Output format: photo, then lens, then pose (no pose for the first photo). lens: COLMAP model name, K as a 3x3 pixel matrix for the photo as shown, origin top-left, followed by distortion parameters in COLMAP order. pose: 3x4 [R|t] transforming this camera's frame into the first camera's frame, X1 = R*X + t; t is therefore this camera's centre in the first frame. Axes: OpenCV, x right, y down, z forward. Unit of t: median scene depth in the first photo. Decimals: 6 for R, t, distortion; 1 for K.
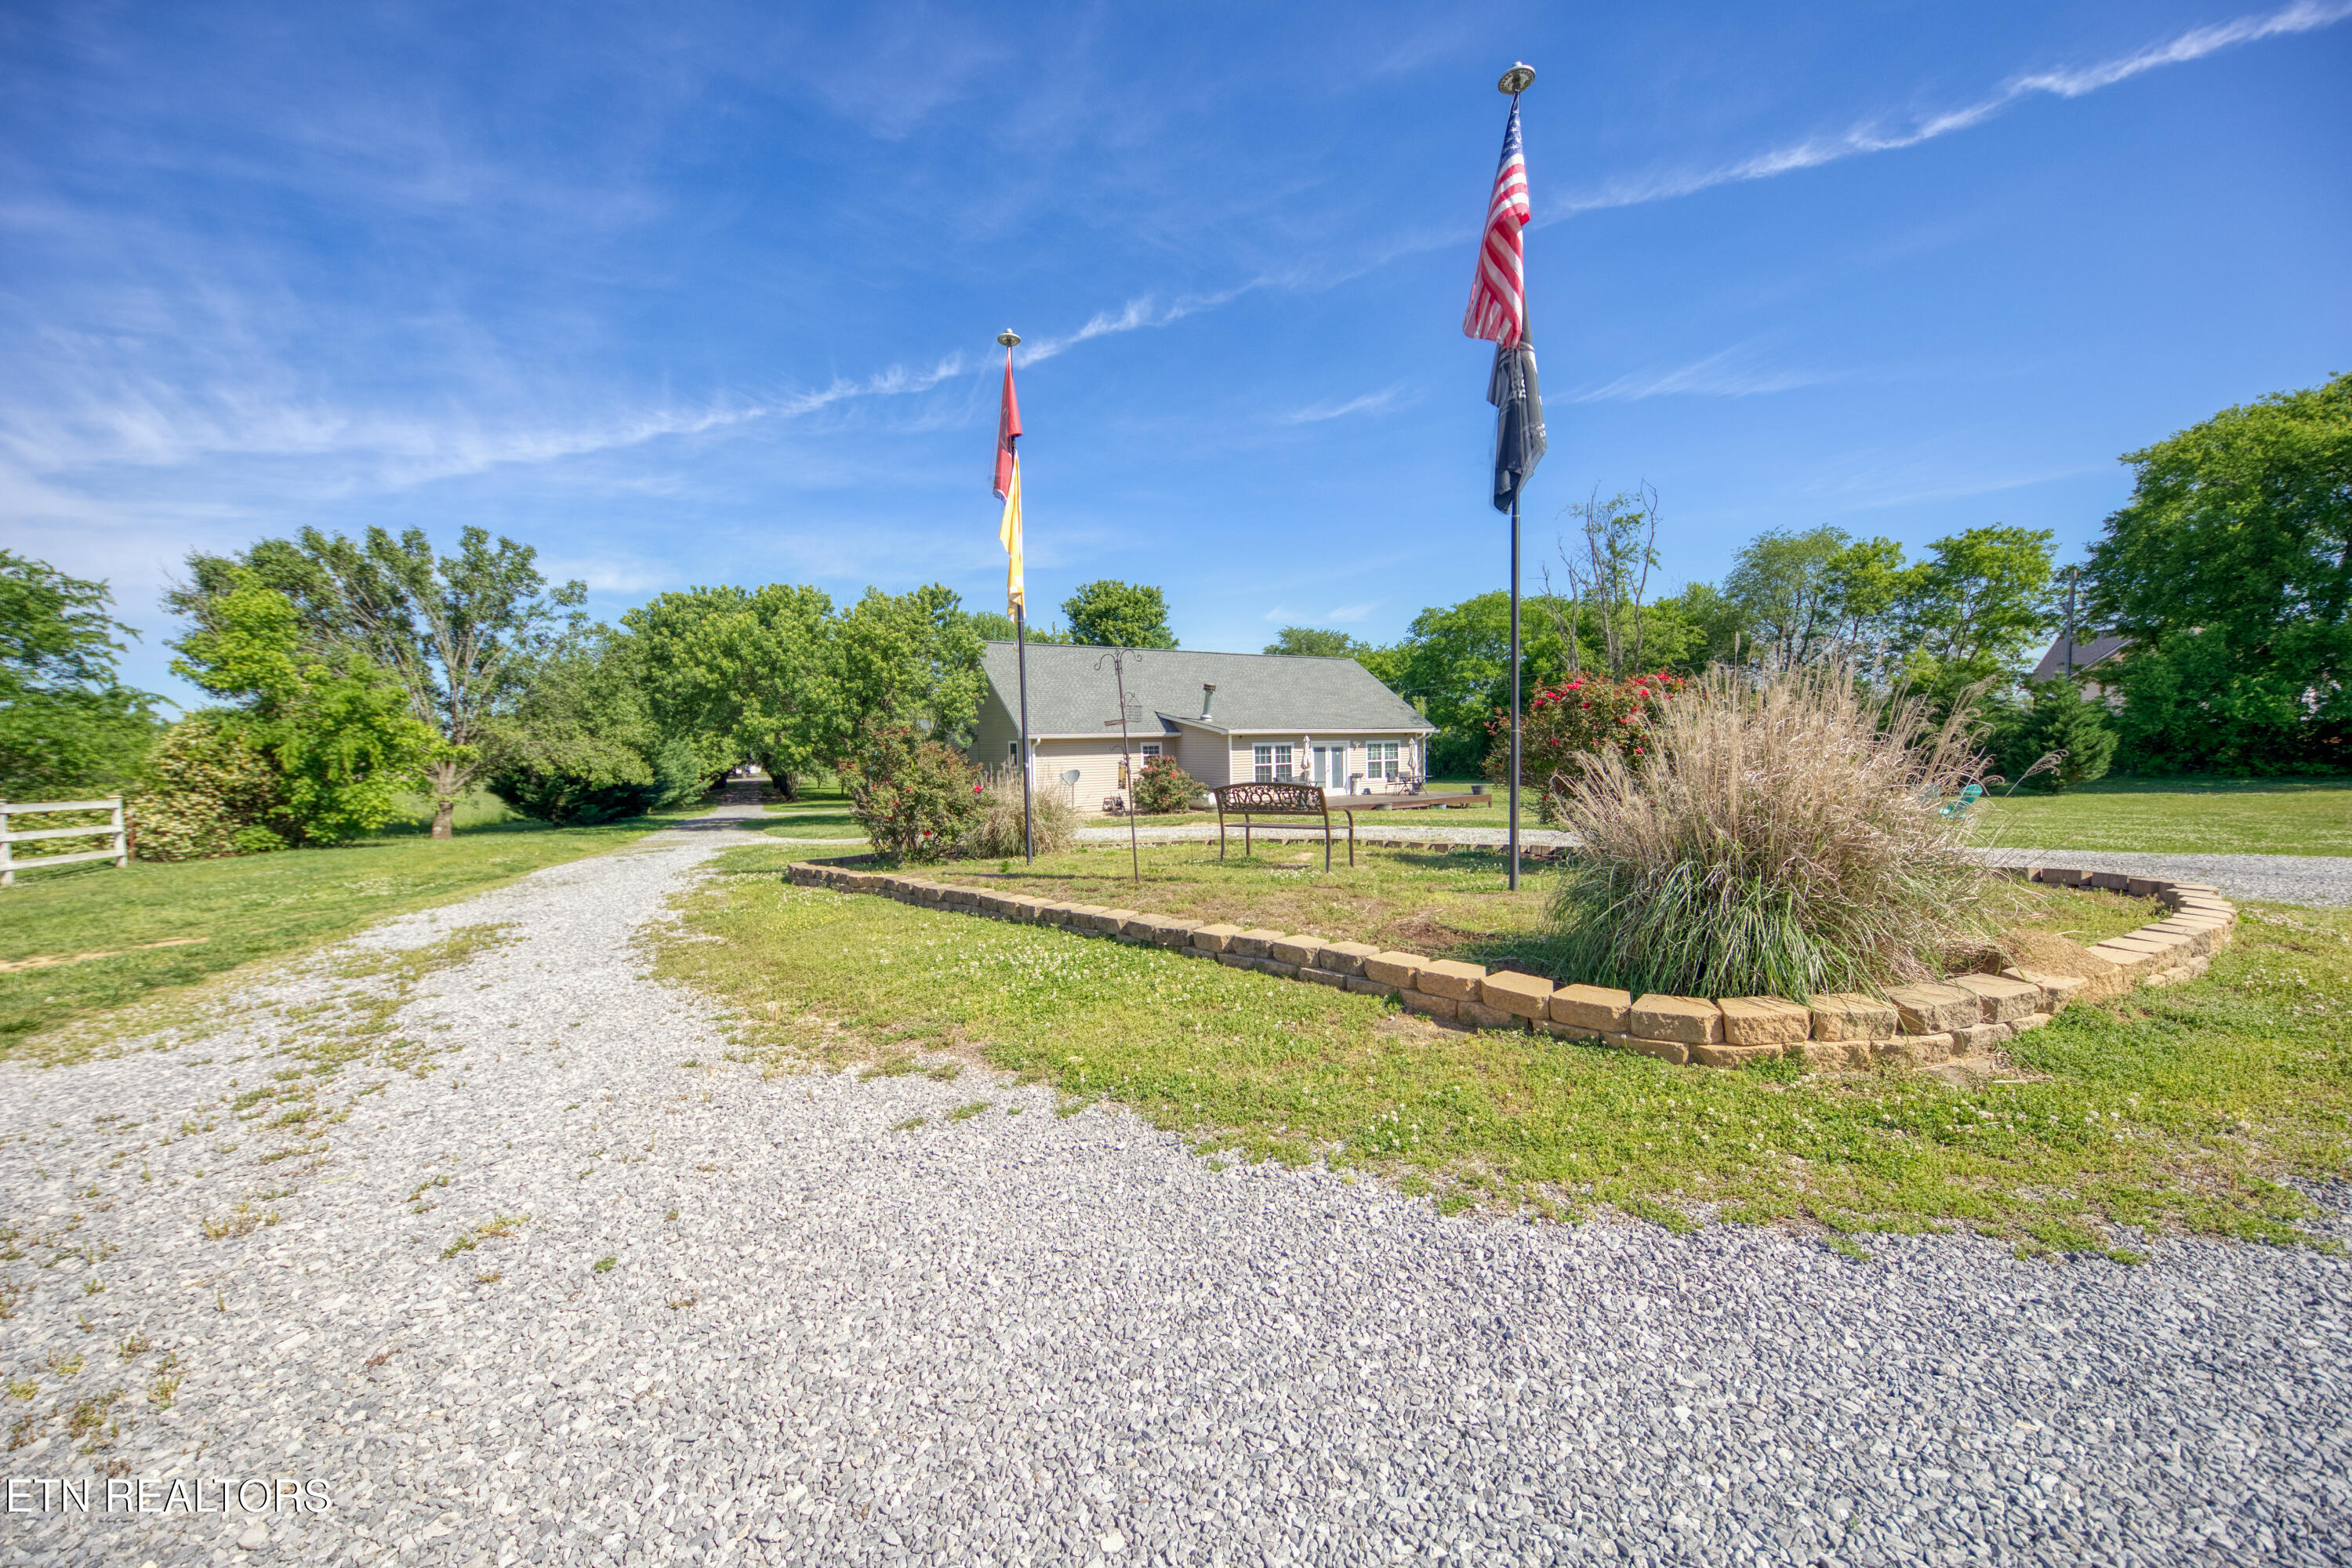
lens RADIAL K [[827.1, 0, 1176.0], [0, 827.1, 784.0], [0, 0, 1]] dist [-0.016123, -0.000134]
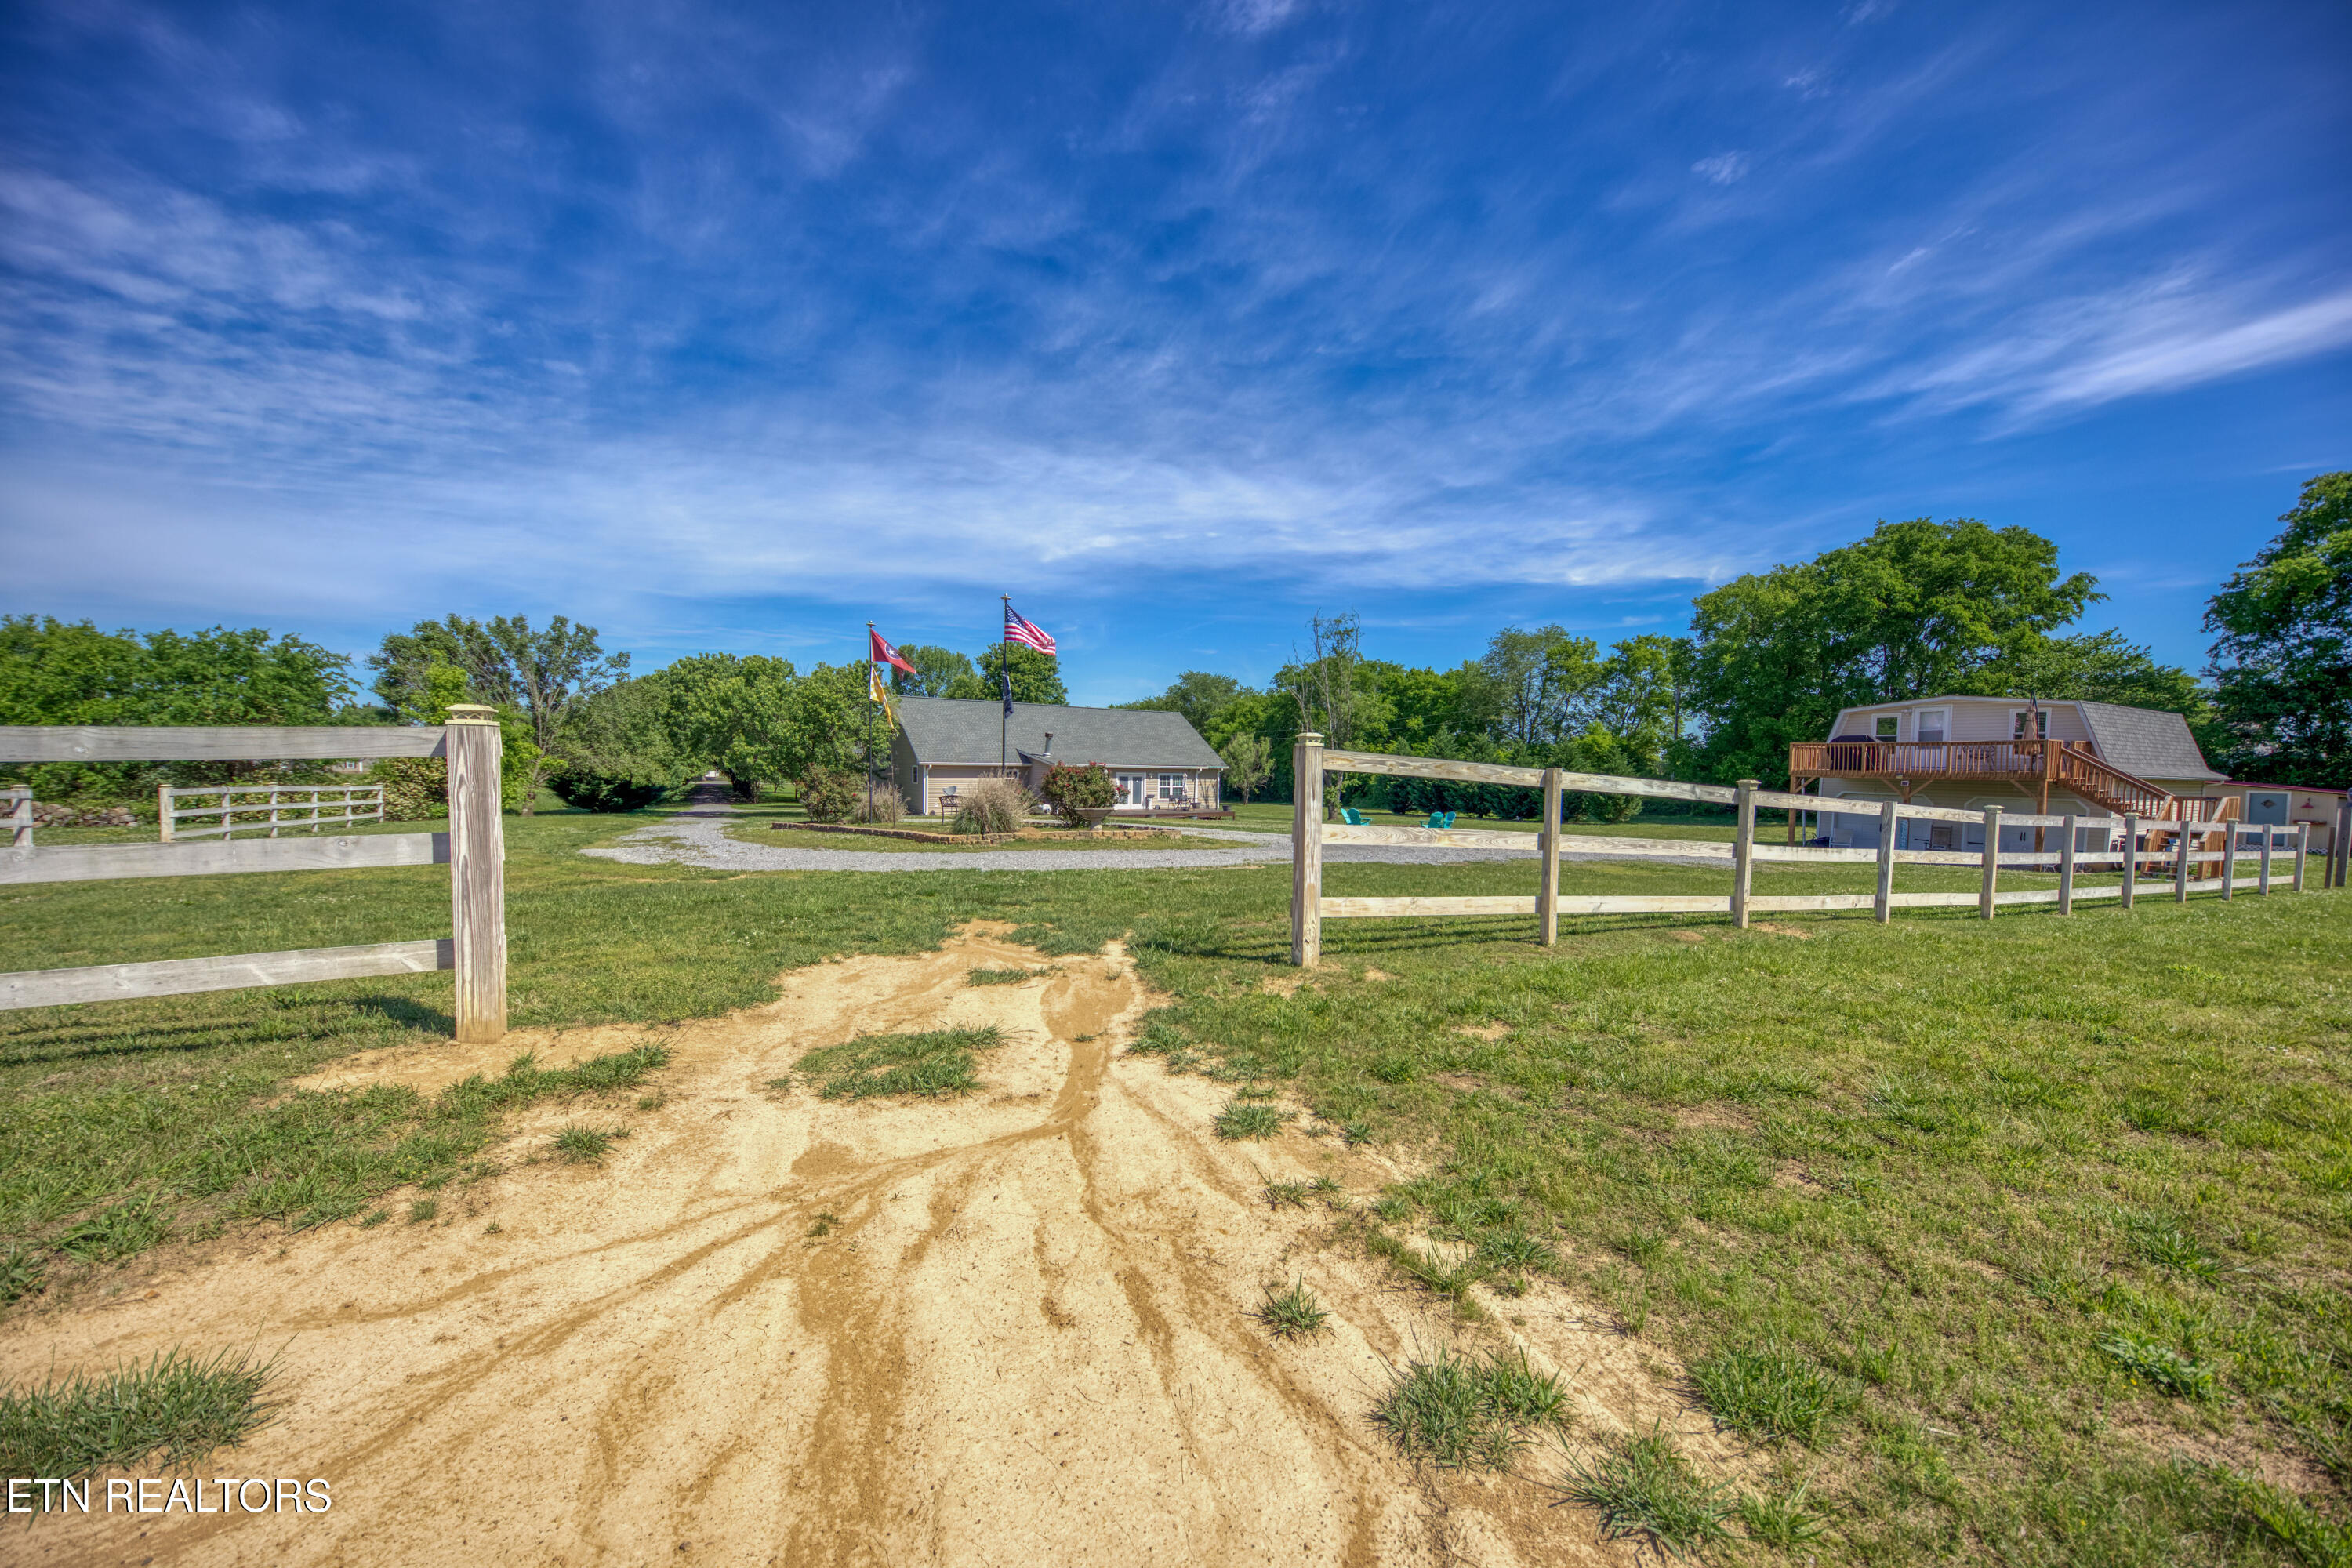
lens RADIAL K [[788.9, 0, 1185.4], [0, 788.9, 789.4], [0, 0, 1]] dist [-0.014364, -0.000400]
pose [[0.996522, 0.035017, 0.075615, 0.196163], [-0.033829, 0.999284, -0.016929, -0.001626], [-0.076154, 0.014312, 0.996993, -0.491187]]
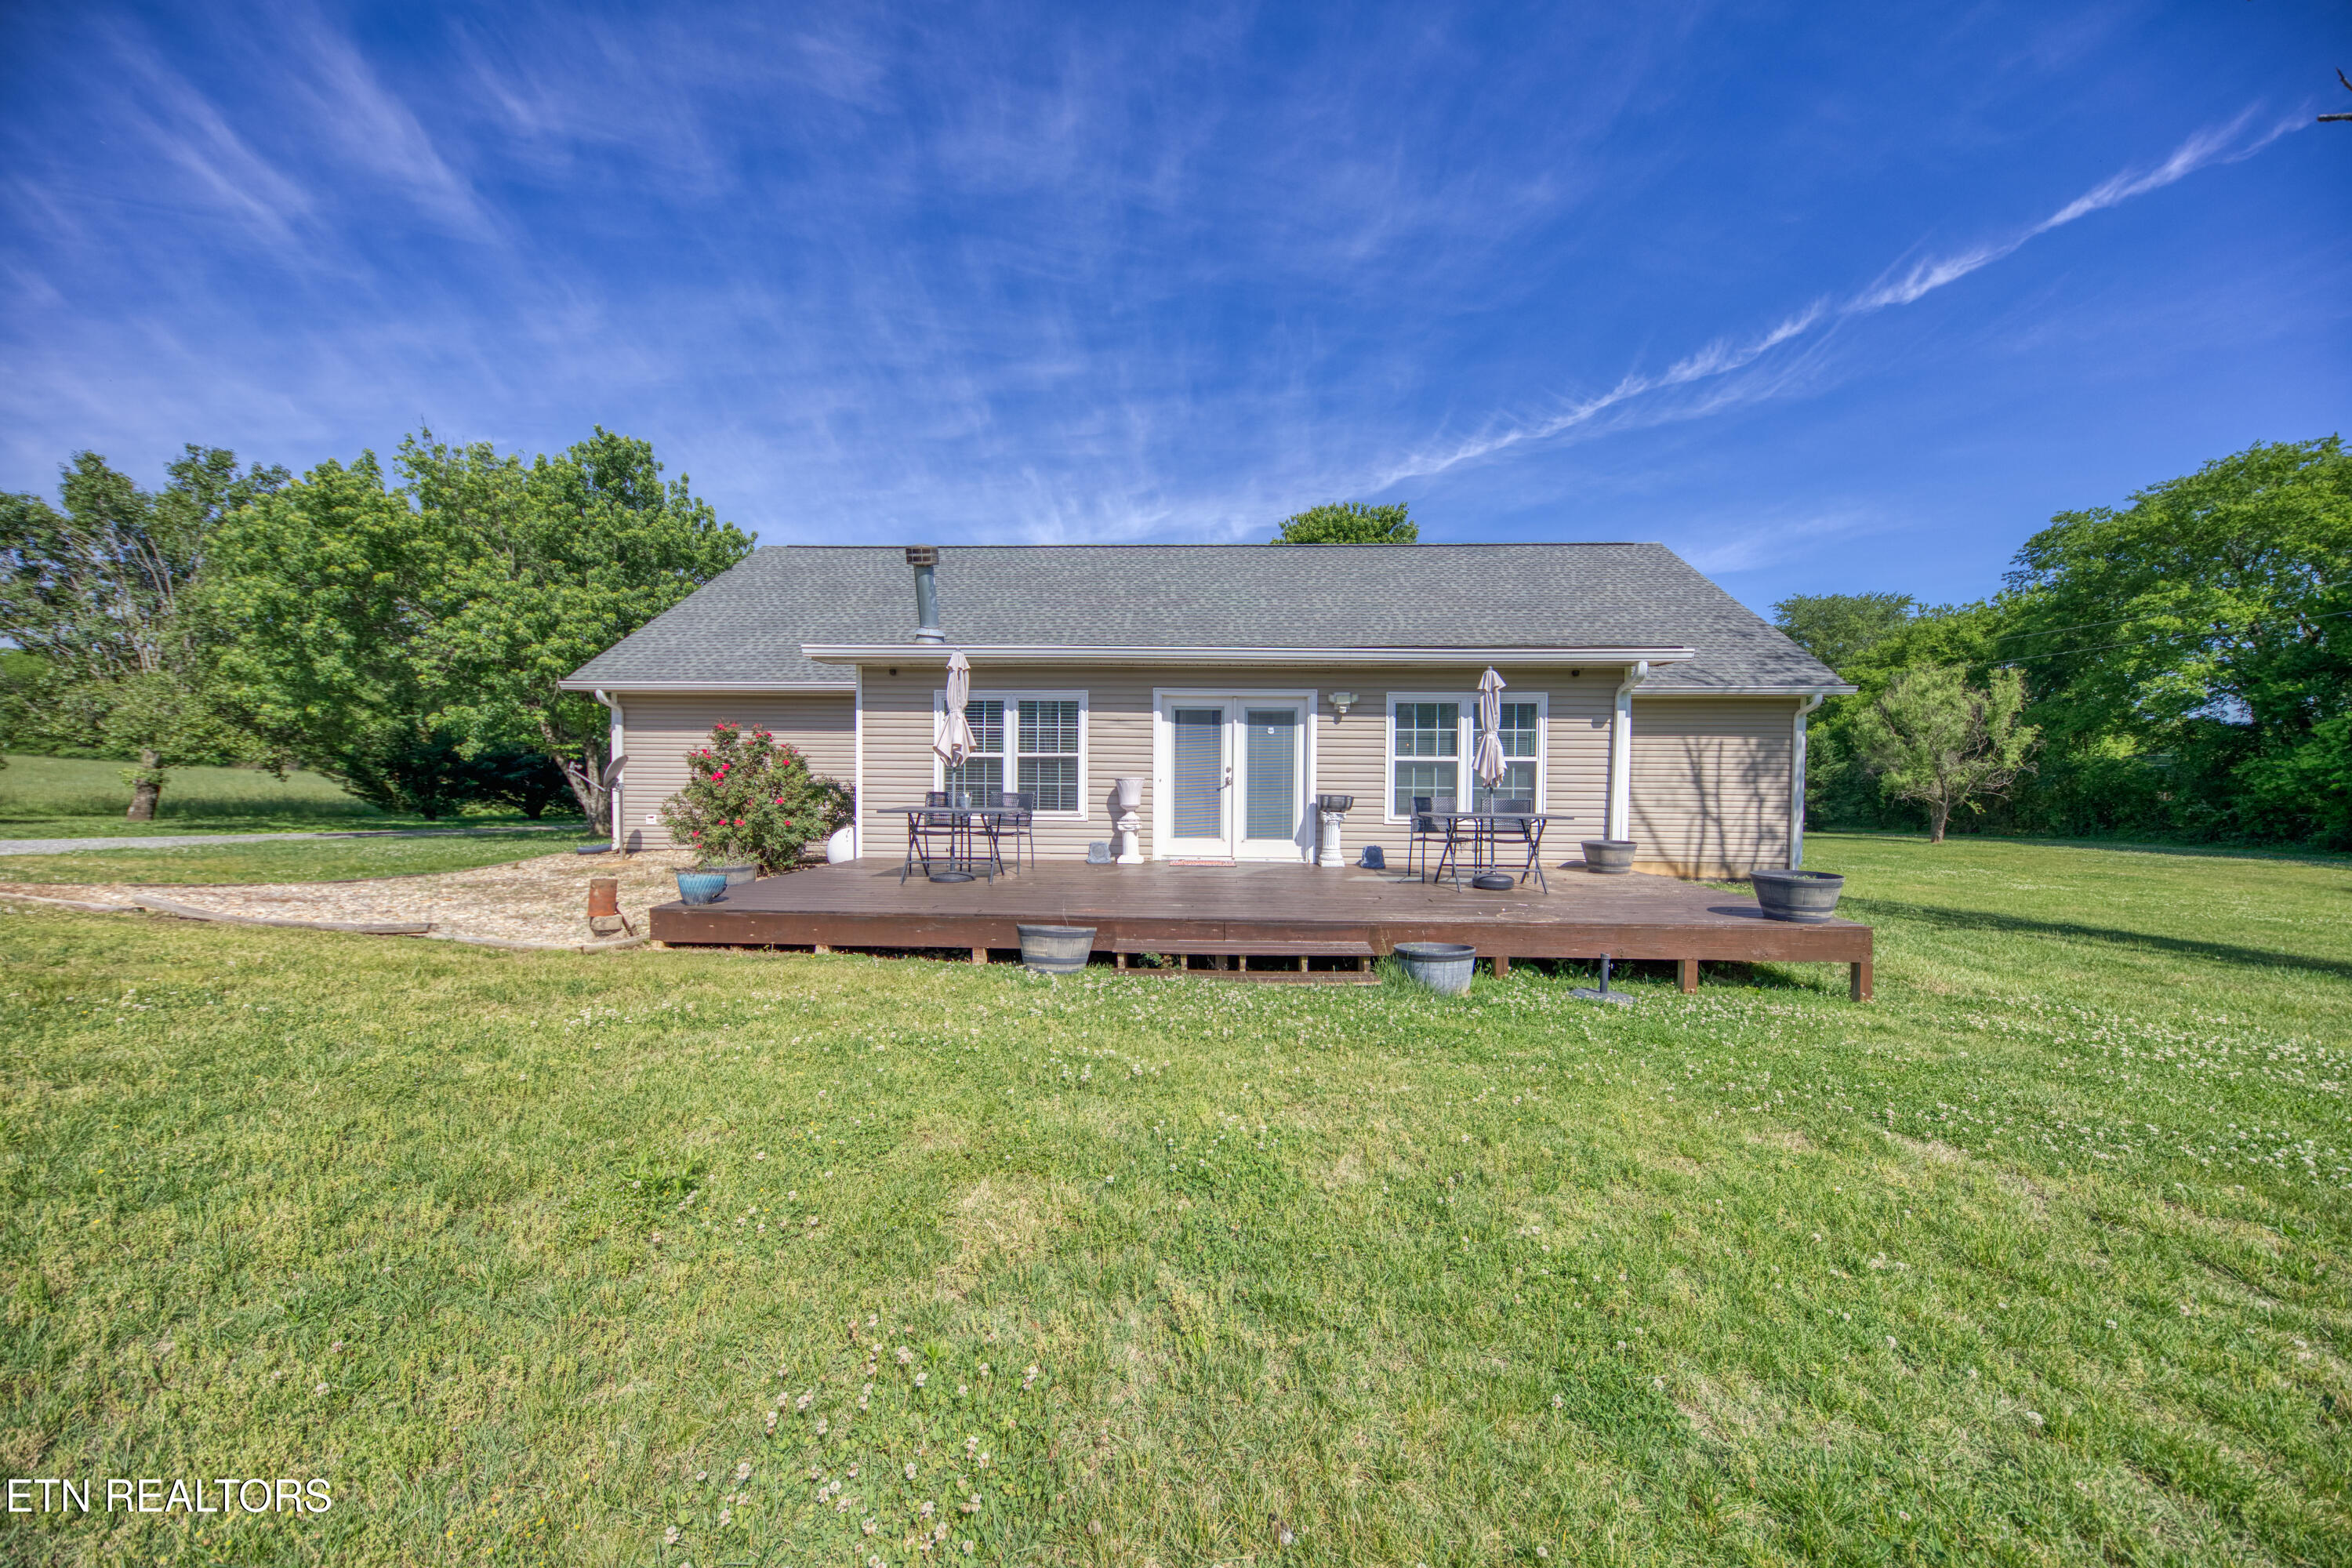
lens RADIAL K [[788.9, 0, 1185.4], [0, 788.9, 789.4], [0, 0, 1]] dist [-0.014364, -0.000400]
pose [[0.818420, 0.035318, -0.573534, 0.386084], [-0.050942, 0.998639, -0.011197, -0.010332], [0.572358, 0.038381, 0.819105, 0.820913]]
